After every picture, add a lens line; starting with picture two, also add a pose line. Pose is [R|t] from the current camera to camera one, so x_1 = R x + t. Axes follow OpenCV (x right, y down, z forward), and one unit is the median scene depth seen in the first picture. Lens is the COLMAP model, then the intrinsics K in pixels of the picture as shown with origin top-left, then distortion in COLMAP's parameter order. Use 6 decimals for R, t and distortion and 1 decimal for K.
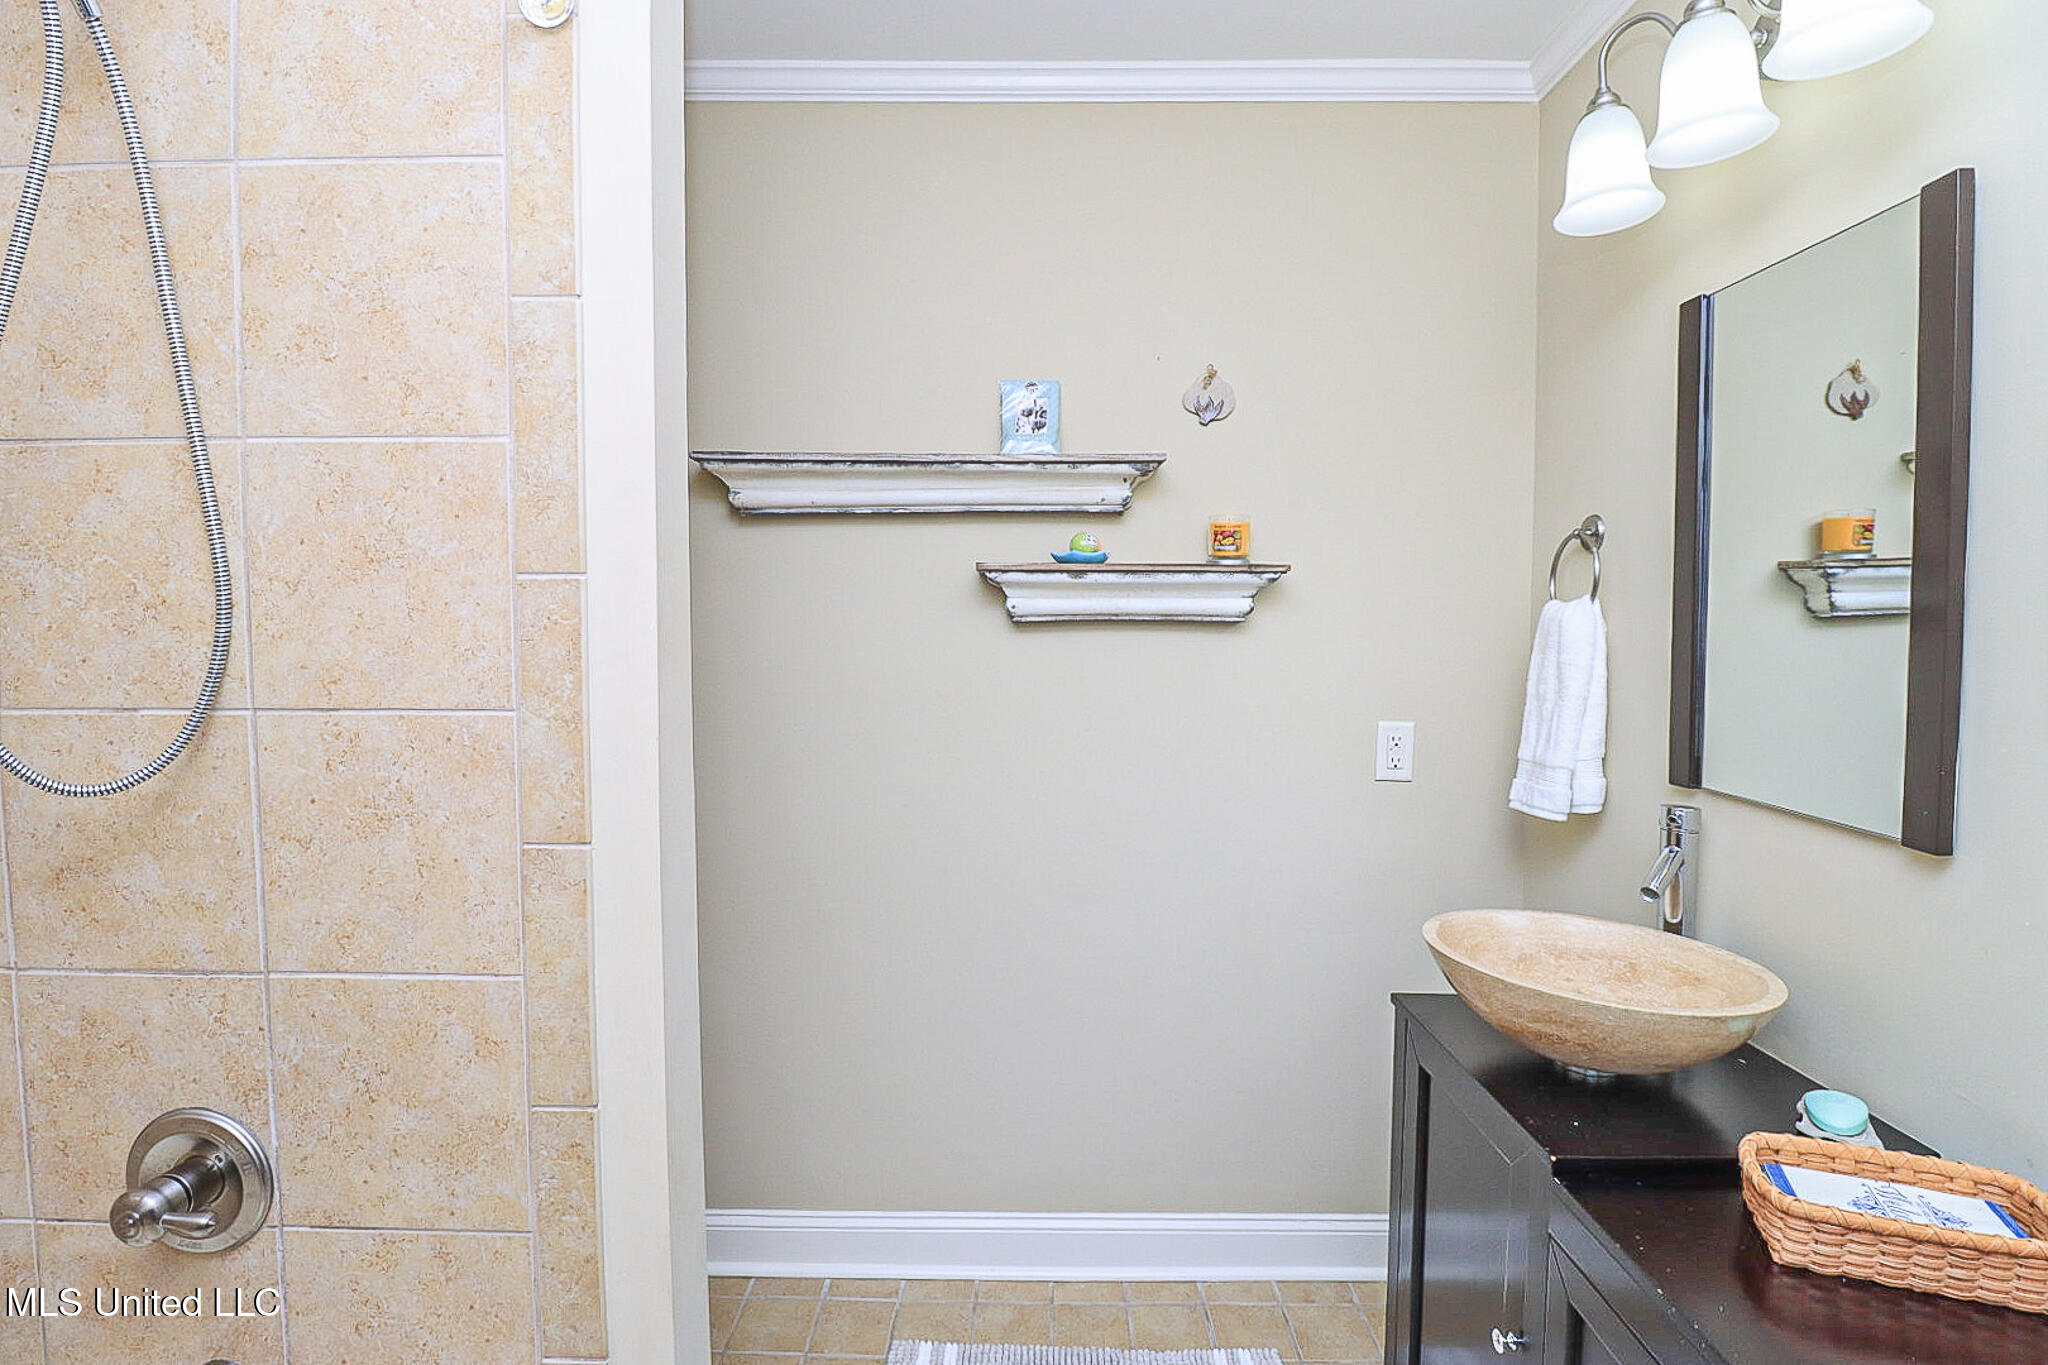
lens RADIAL K [[980.5, 0, 1017.7], [0, 980.5, 681.5], [0, 0, 1]] dist [-0.011344, -0.007519]
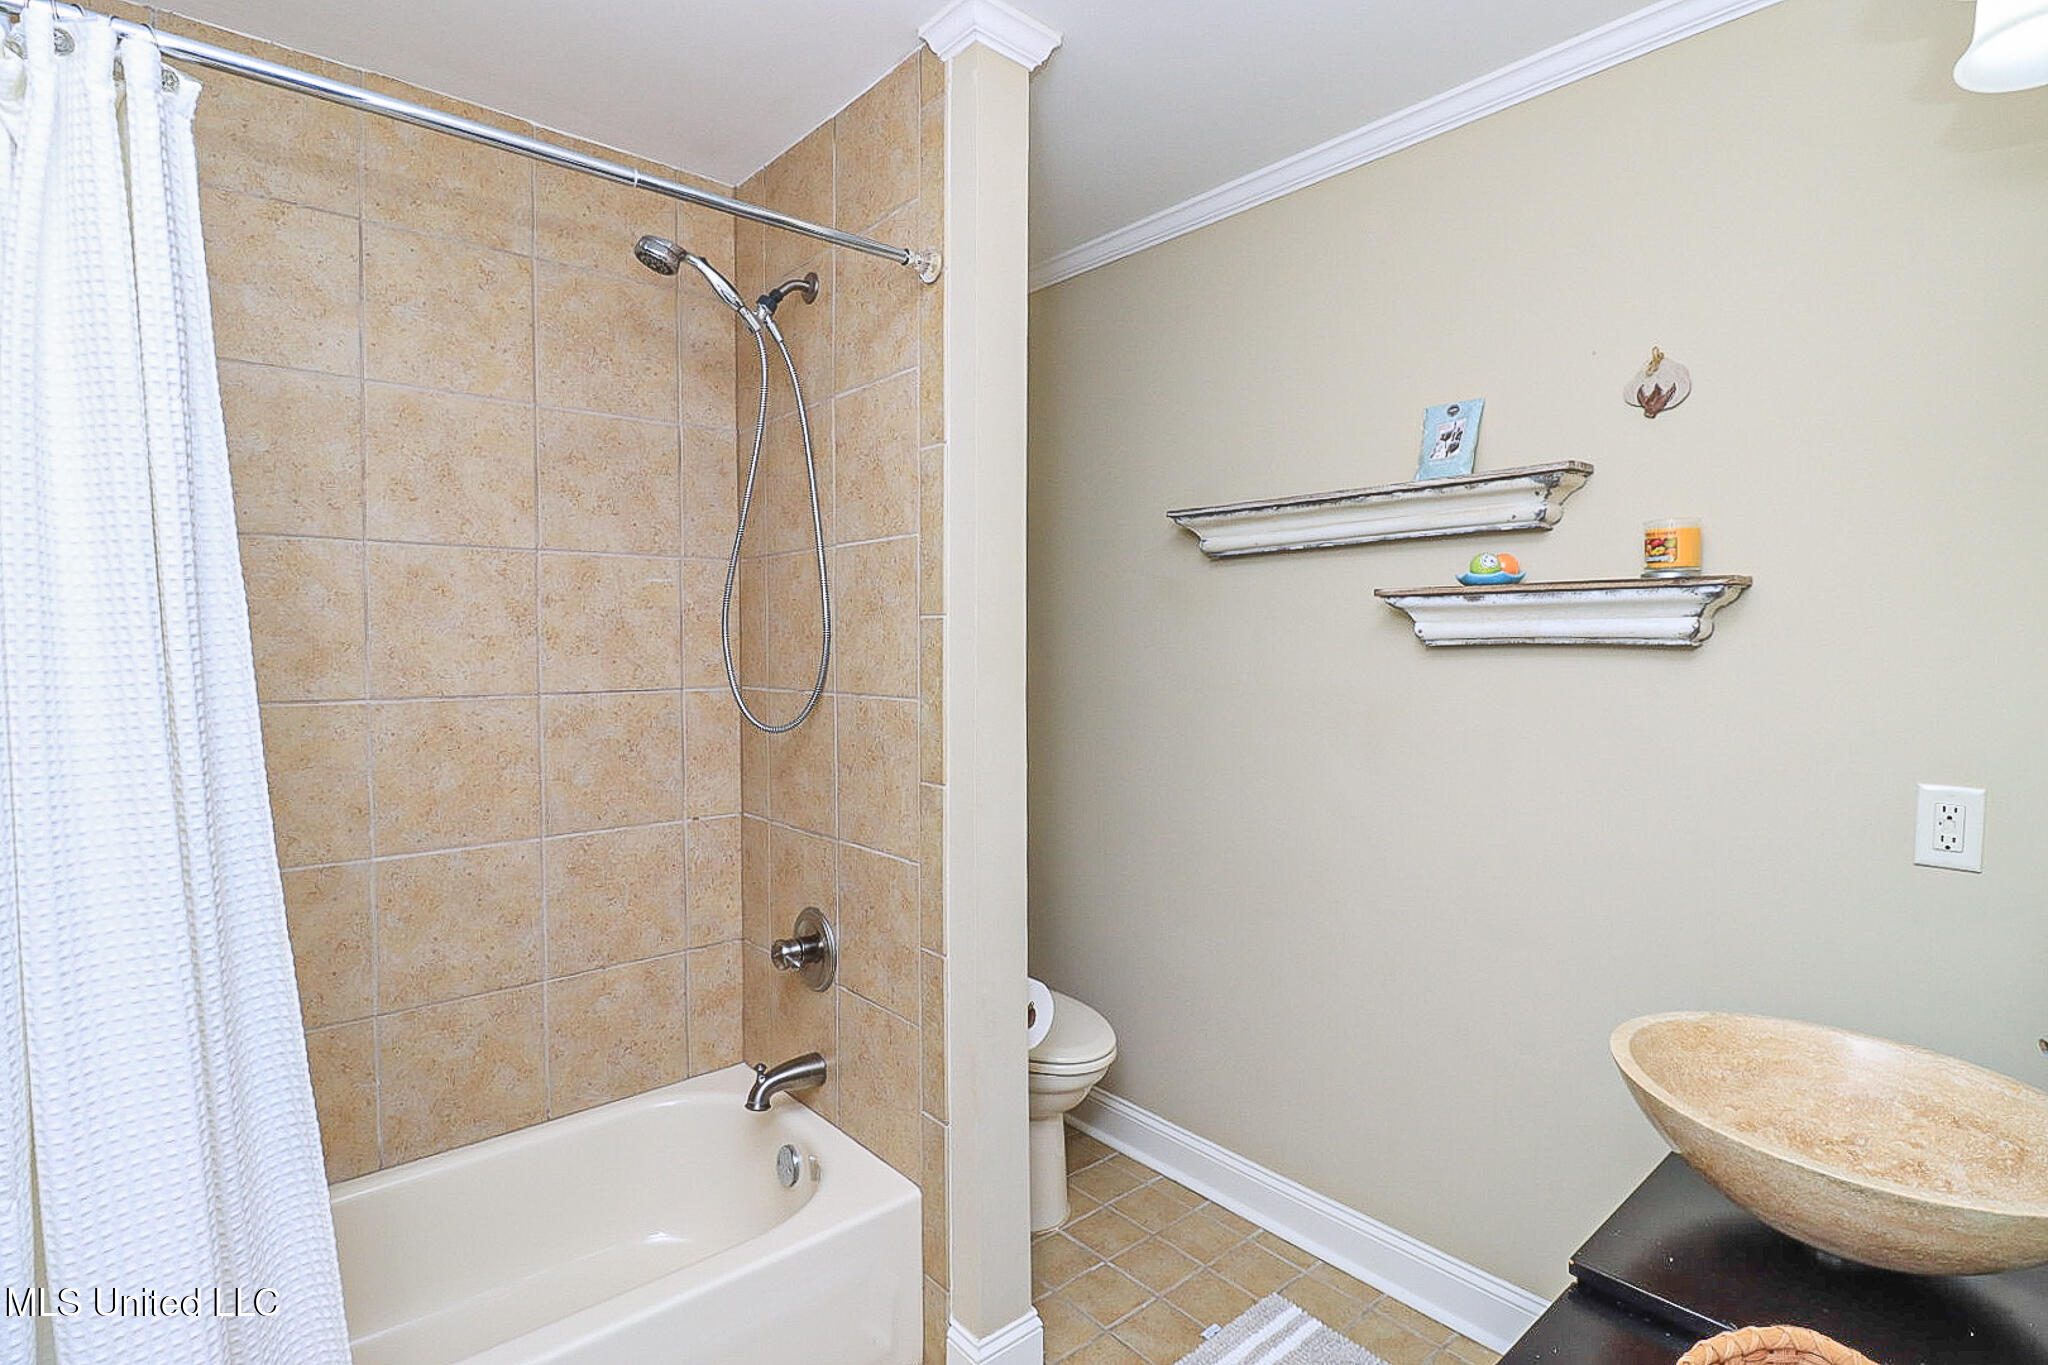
lens RADIAL K [[980.5, 0, 1016.2], [0, 980.5, 686.7], [0, 0, 1]] dist [-0.011344, -0.007519]
pose [[0.658151, 0.029910, -0.752291, 0.497749], [-0.046502, 0.998918, -0.000967, 0.001932], [0.751448, 0.035619, 0.658830, 0.024260]]
